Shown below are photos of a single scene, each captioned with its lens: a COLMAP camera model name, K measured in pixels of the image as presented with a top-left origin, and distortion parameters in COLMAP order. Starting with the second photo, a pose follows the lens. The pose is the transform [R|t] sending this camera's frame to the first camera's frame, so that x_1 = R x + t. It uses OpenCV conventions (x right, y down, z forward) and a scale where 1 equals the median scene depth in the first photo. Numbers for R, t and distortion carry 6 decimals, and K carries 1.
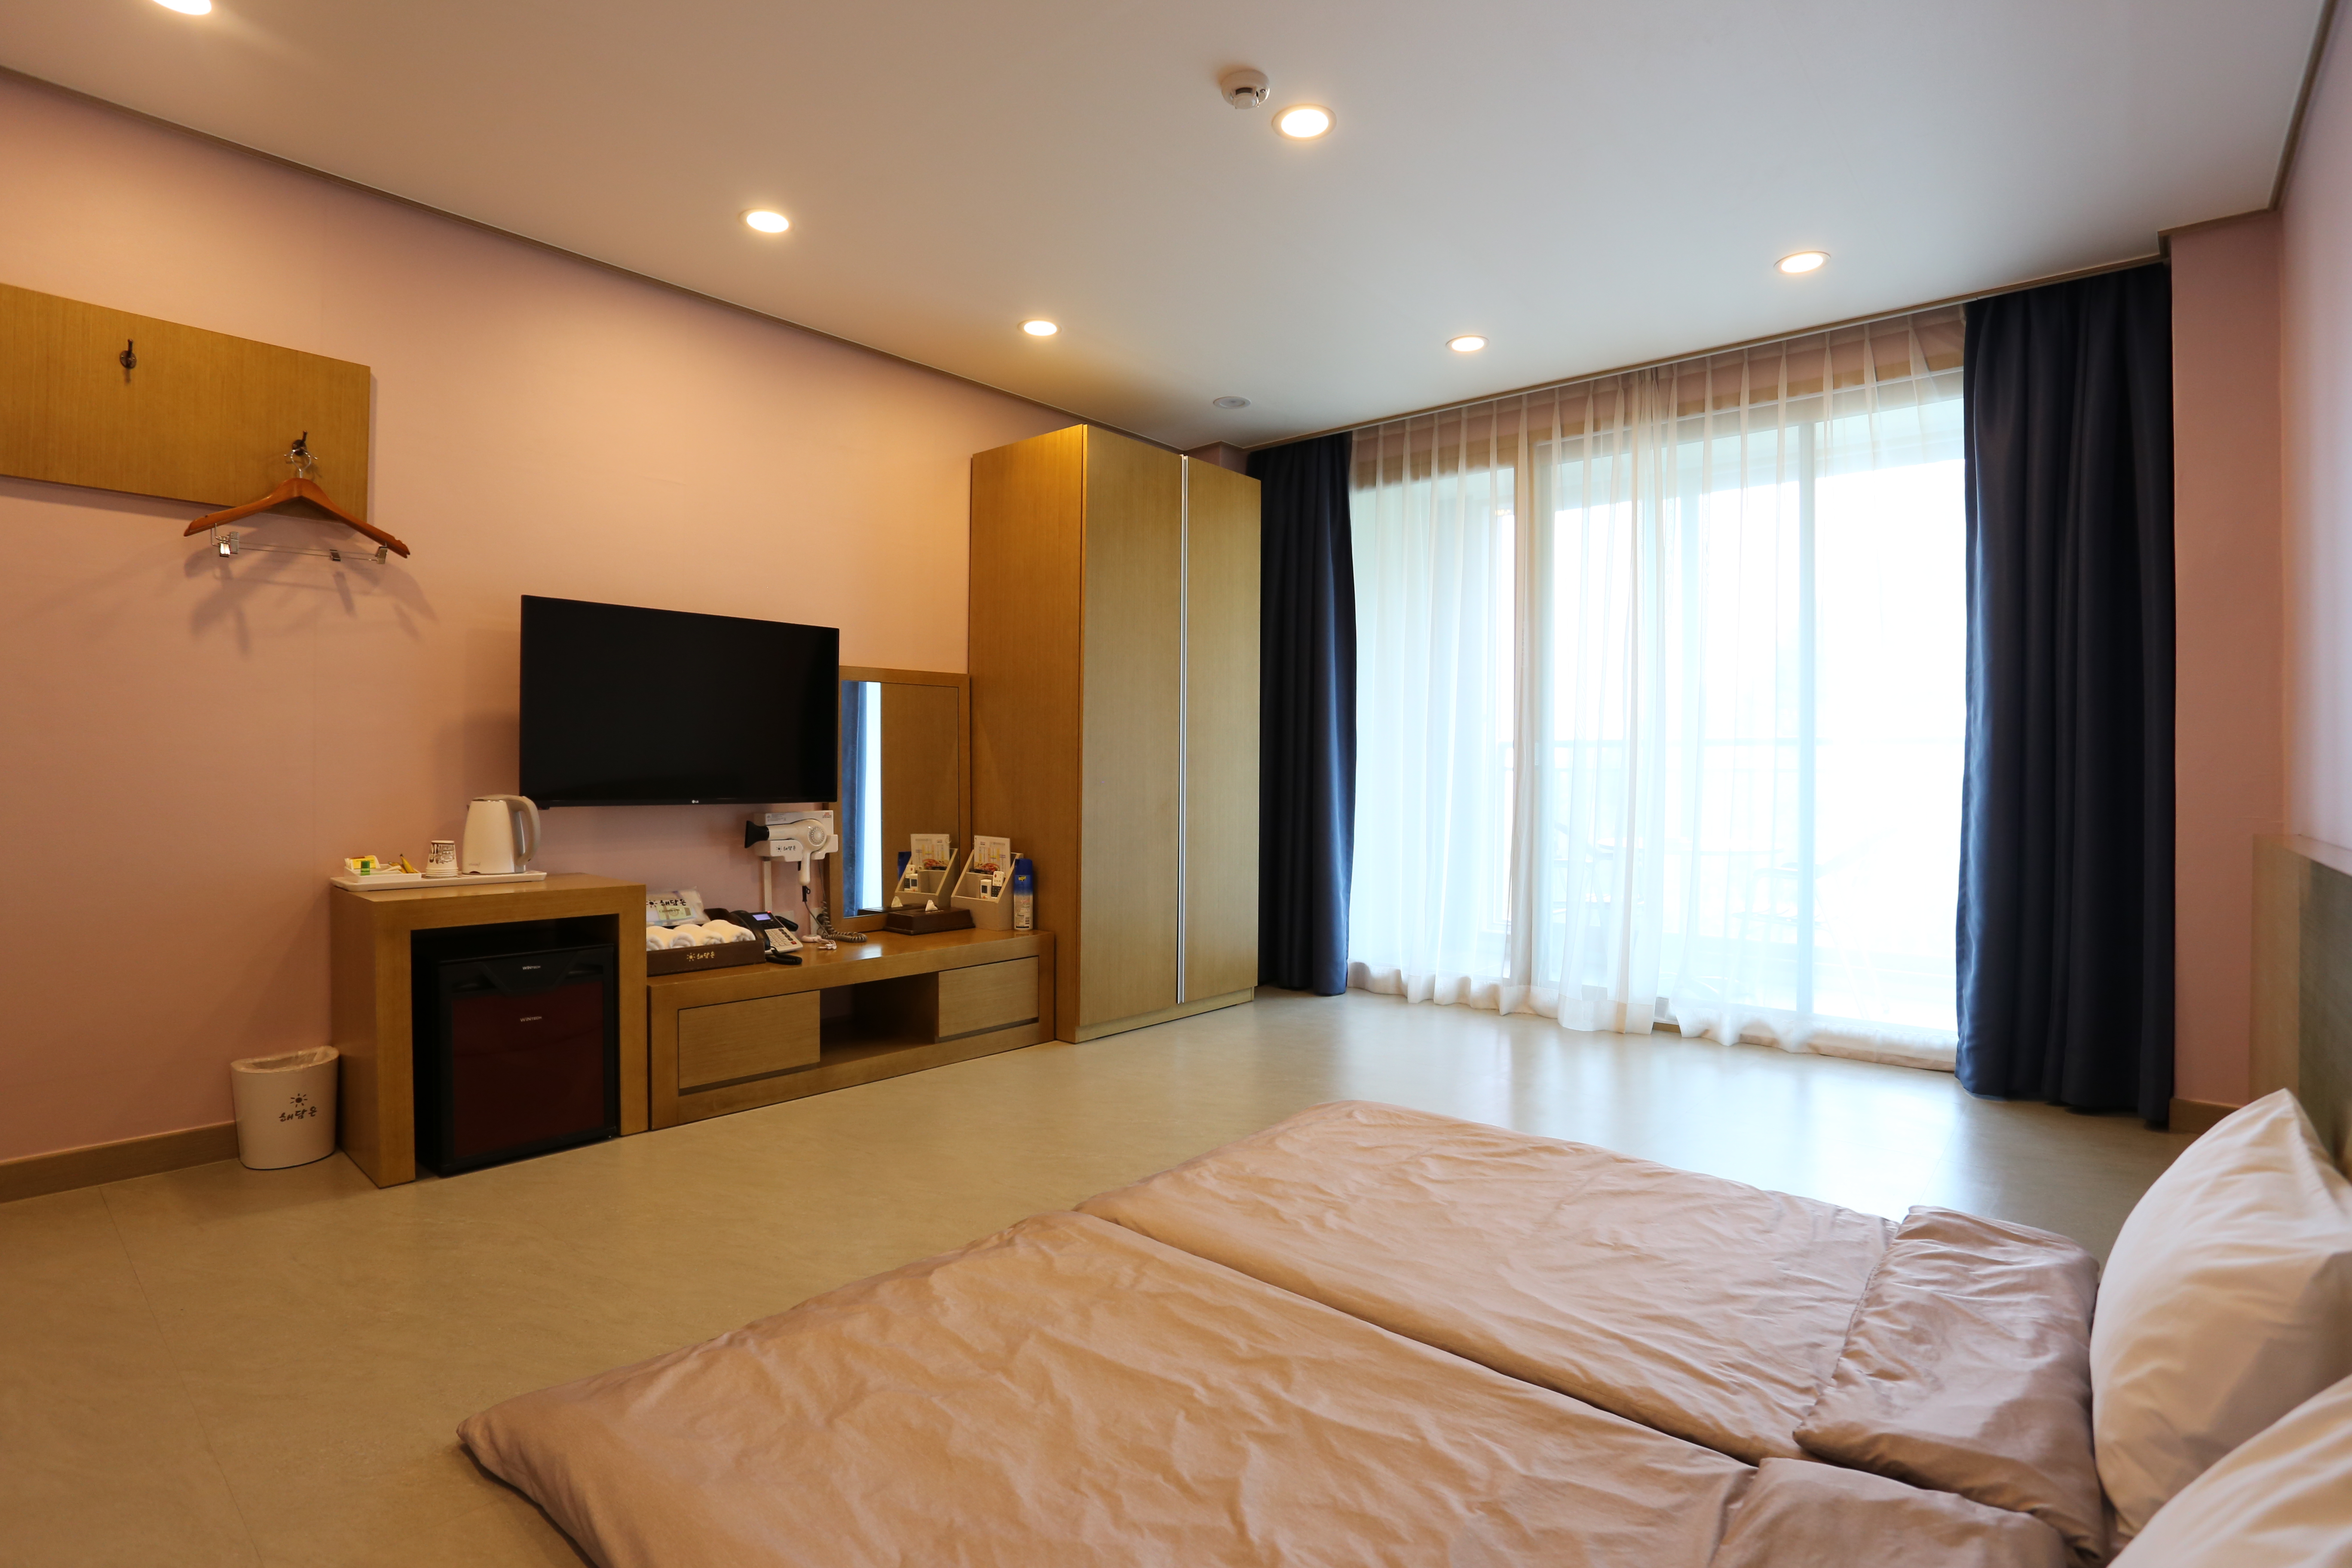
lens RADIAL K [[1156.7, 0, 1167.0], [0, 1156.7, 774.3], [0, 0, 1]] dist [-0.073956, 0.029319]
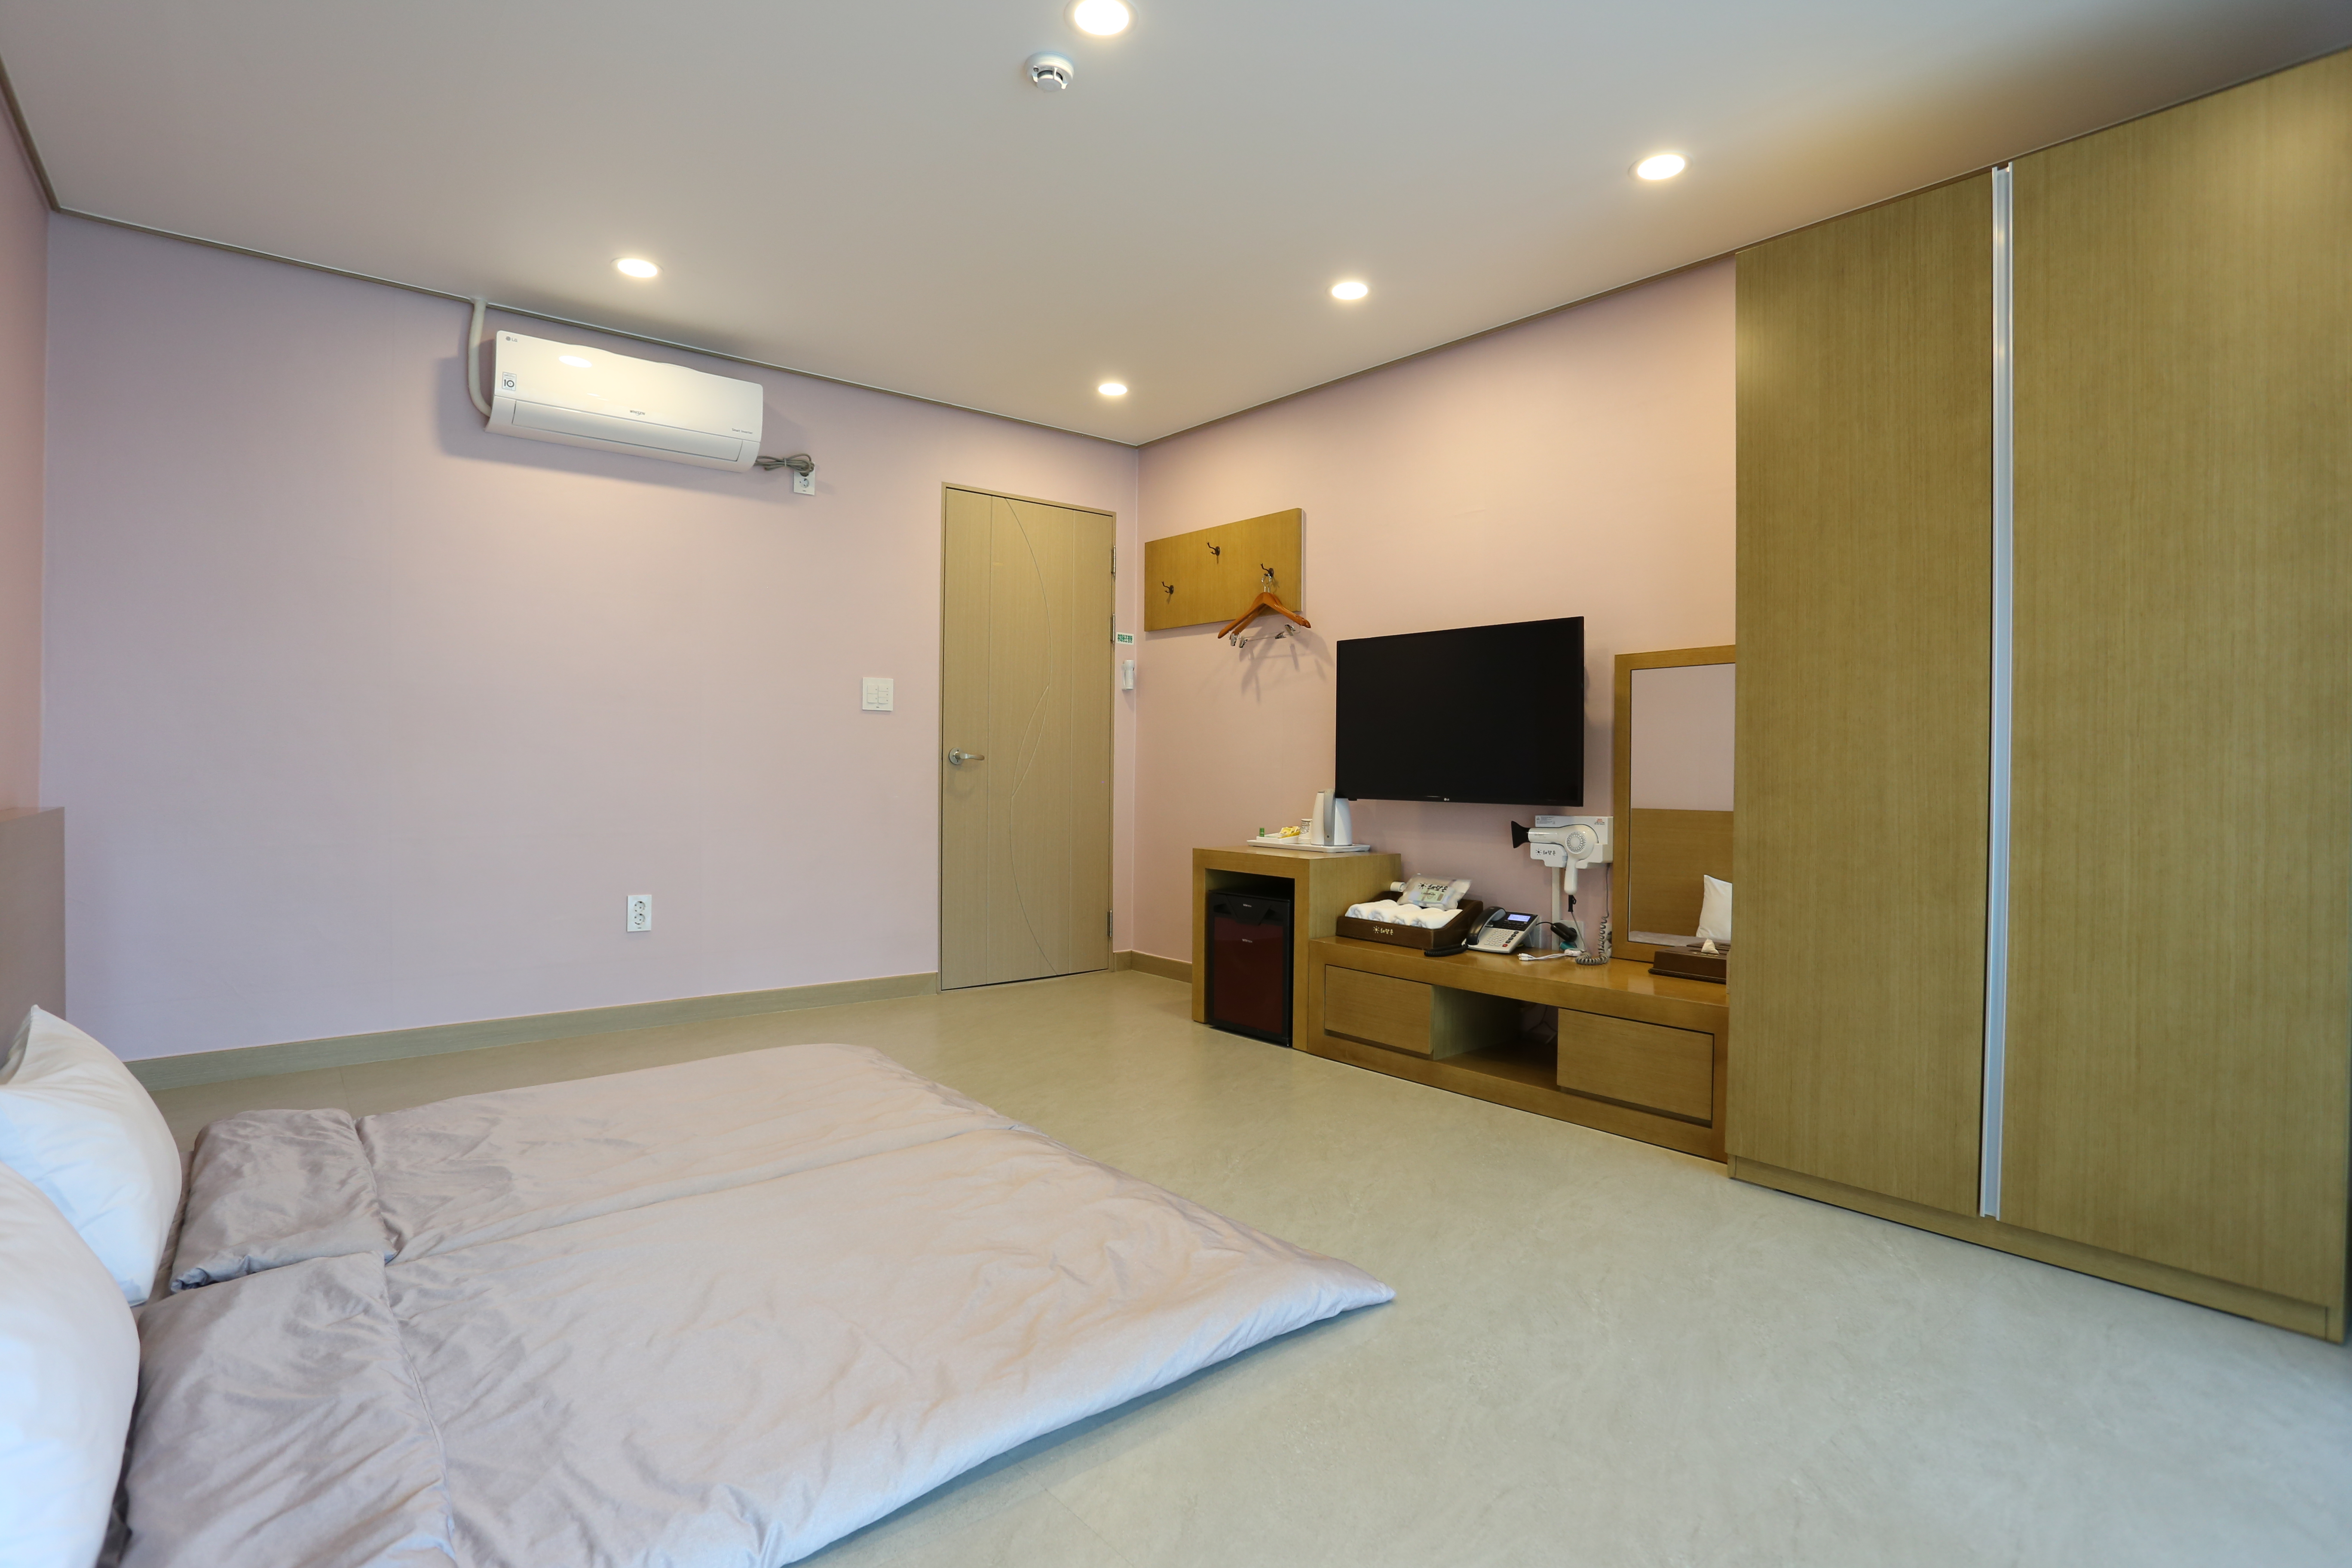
lens RADIAL K [[1156.7, 0, 1167.0], [0, 1156.7, 774.3], [0, 0, 1]] dist [-0.073956, 0.029319]
pose [[-0.165119, -0.001908, -0.986272, 0.682876], [-0.013934, 0.999903, 0.000398, 0.002477], [0.986175, 0.013809, -0.165130, 0.850066]]
